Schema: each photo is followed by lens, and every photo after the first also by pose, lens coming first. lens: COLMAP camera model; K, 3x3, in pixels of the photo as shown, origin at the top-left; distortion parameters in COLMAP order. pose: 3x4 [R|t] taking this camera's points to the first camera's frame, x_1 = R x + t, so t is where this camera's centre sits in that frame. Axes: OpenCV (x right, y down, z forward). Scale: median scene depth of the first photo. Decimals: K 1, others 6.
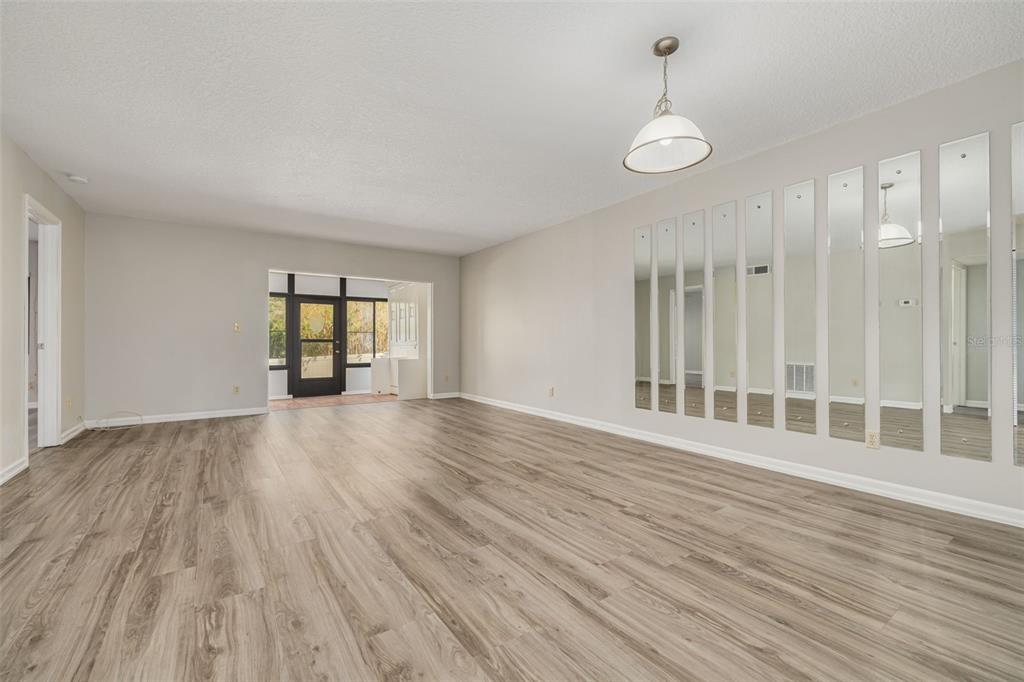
lens RADIAL K [[427.8, 0, 508.9], [0, 427.8, 338.3], [0, 0, 1]] dist [-0.001172, -0.000067]
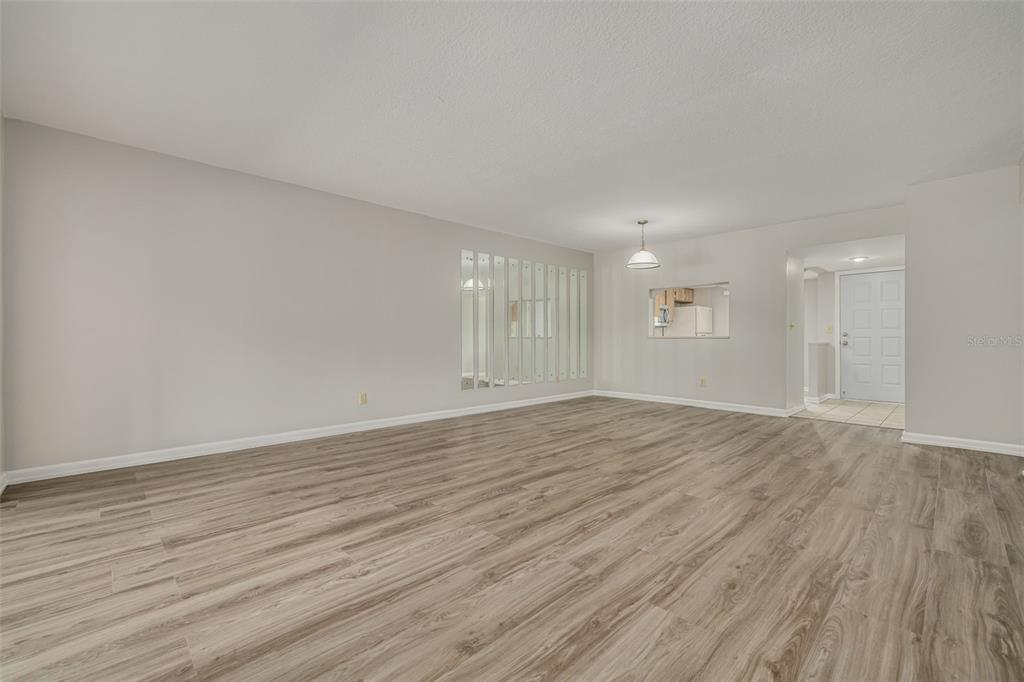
lens RADIAL K [[427.8, 0, 508.9], [0, 427.8, 338.3], [0, 0, 1]] dist [-0.001172, -0.000067]
pose [[-0.164954, 0.003647, 0.986294, -1.700400], [-0.008503, 0.999951, -0.005119, 0.016146], [-0.986265, -0.009231, -0.164915, 1.871586]]
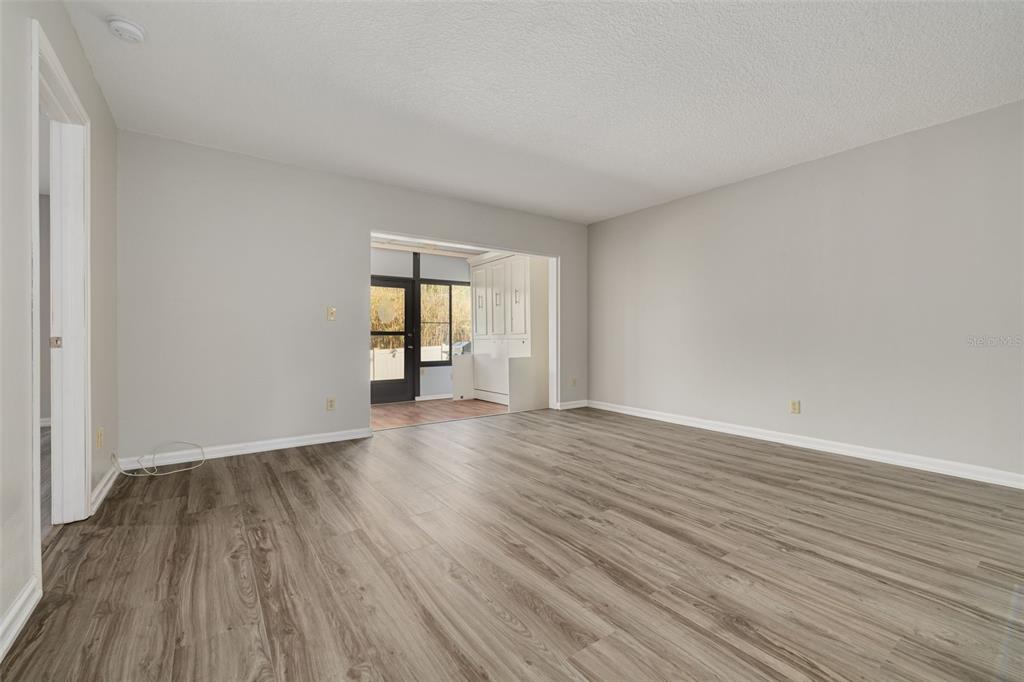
lens RADIAL K [[427.8, 0, 508.9], [0, 427.8, 338.3], [0, 0, 1]] dist [-0.001172, -0.000067]
pose [[0.999853, 0.001052, 0.017101, -0.814839], [-0.001329, 0.999868, 0.016182, 0.006441], [-0.017082, -0.016202, 0.999723, 0.689212]]
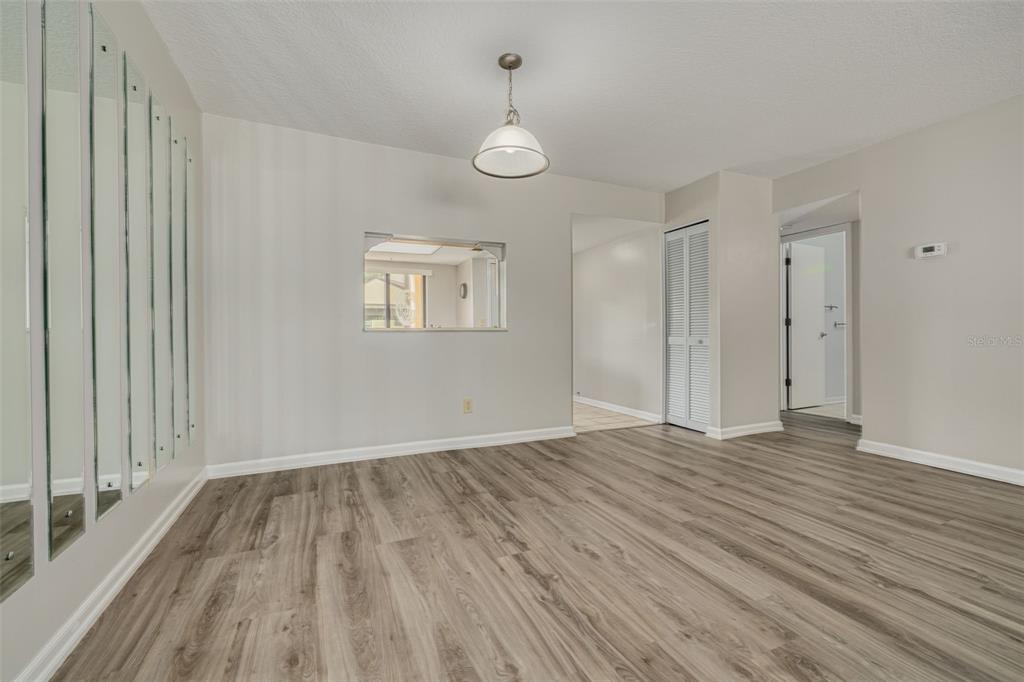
lens RADIAL K [[427.8, 0, 508.9], [0, 427.8, 338.3], [0, 0, 1]] dist [-0.001172, -0.000067]
pose [[-0.982321, 0.004228, 0.187156, 0.145301], [0.004883, 0.999983, 0.003040, 0.016740], [-0.187140, 0.003900, -0.982325, 1.769232]]
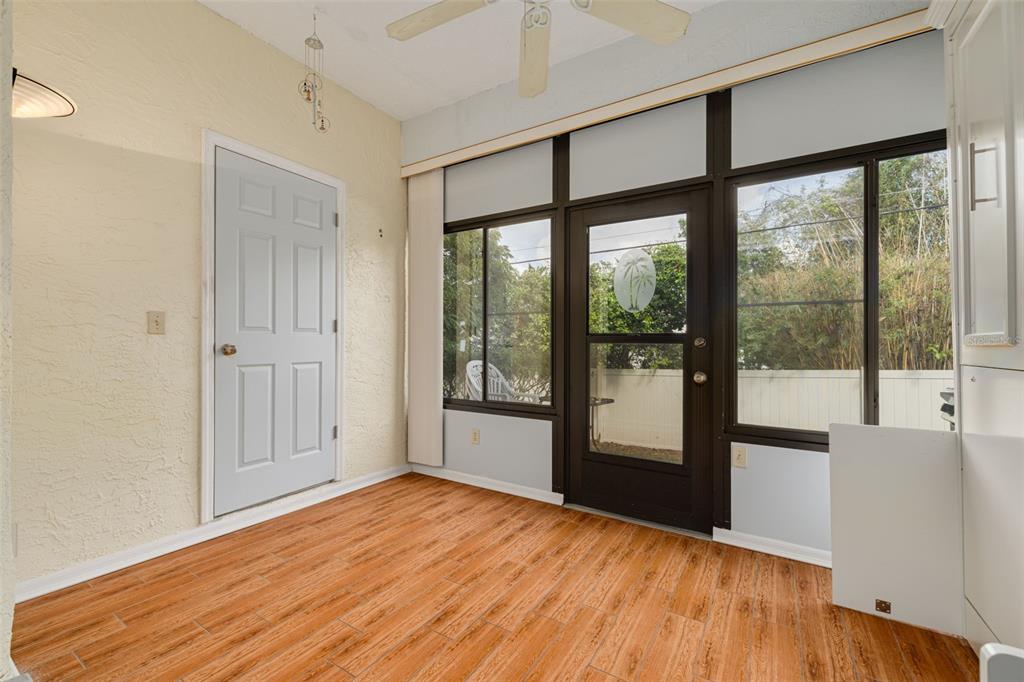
lens RADIAL K [[427.8, 0, 508.9], [0, 427.8, 338.3], [0, 0, 1]] dist [-0.001172, -0.000067]
pose [[0.395571, -0.001988, -0.918433, -0.692261], [0.002713, 0.999996, -0.000996, 0.022161], [0.918432, -0.002097, 0.395574, 2.761047]]
